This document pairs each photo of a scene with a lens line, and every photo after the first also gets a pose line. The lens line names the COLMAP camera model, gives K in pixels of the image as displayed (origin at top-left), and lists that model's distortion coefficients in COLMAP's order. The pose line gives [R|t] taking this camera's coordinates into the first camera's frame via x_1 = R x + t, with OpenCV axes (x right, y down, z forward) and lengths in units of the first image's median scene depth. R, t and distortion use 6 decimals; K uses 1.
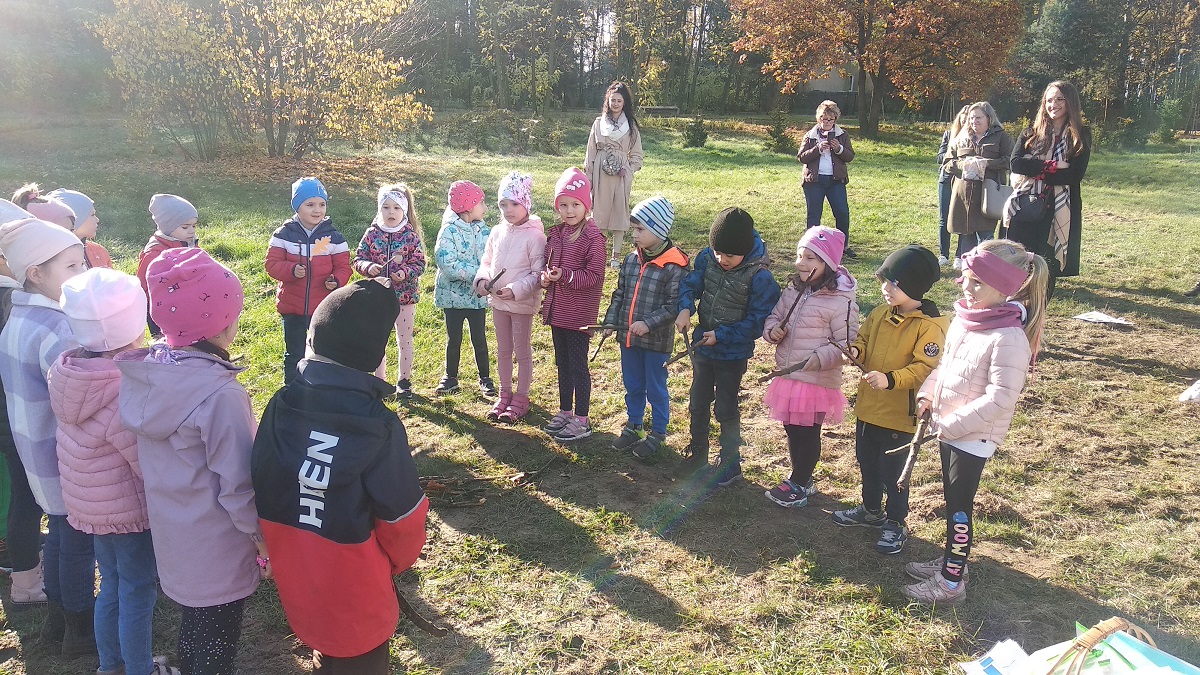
lens RADIAL K [[910.2, 0, 600.0], [0, 910.2, 337.5], [0, 0, 1]] dist [-0.001438, 0.001857]
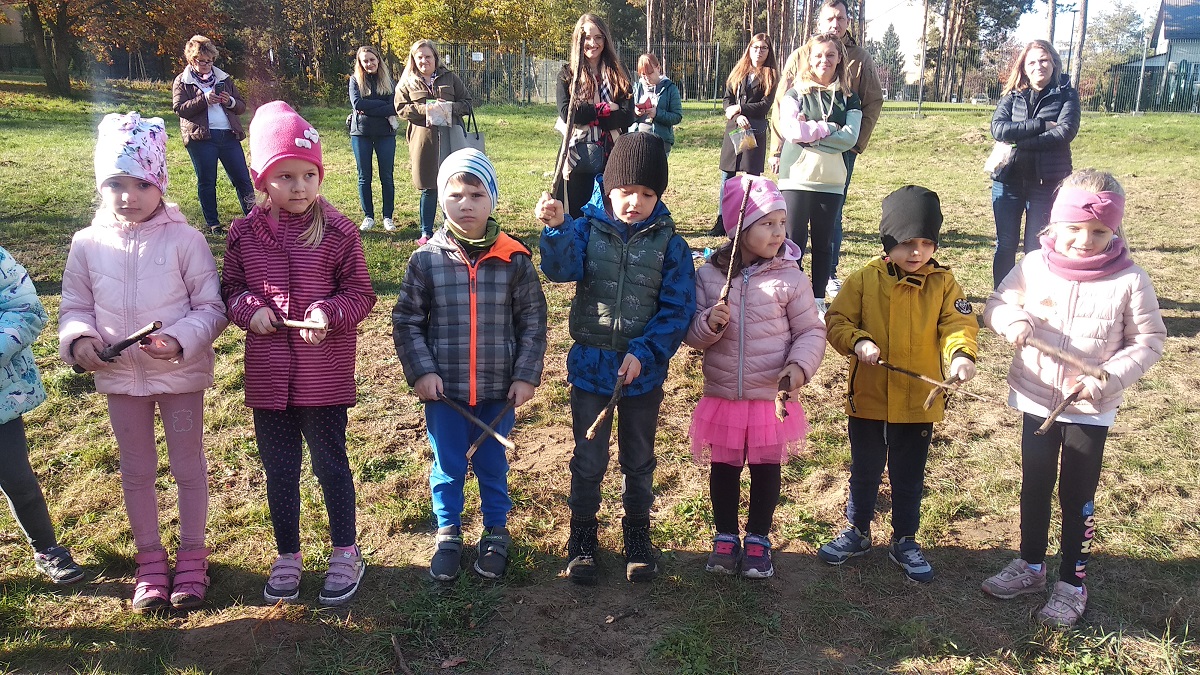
lens RADIAL K [[910.2, 0, 600.0], [0, 910.2, 337.5], [0, 0, 1]] dist [-0.001438, 0.001857]
pose [[0.619747, -0.198495, 0.759285, -0.312731], [0.170549, 0.978429, 0.116577, -0.078341], [-0.766046, 0.057247, 0.640232, 0.485084]]
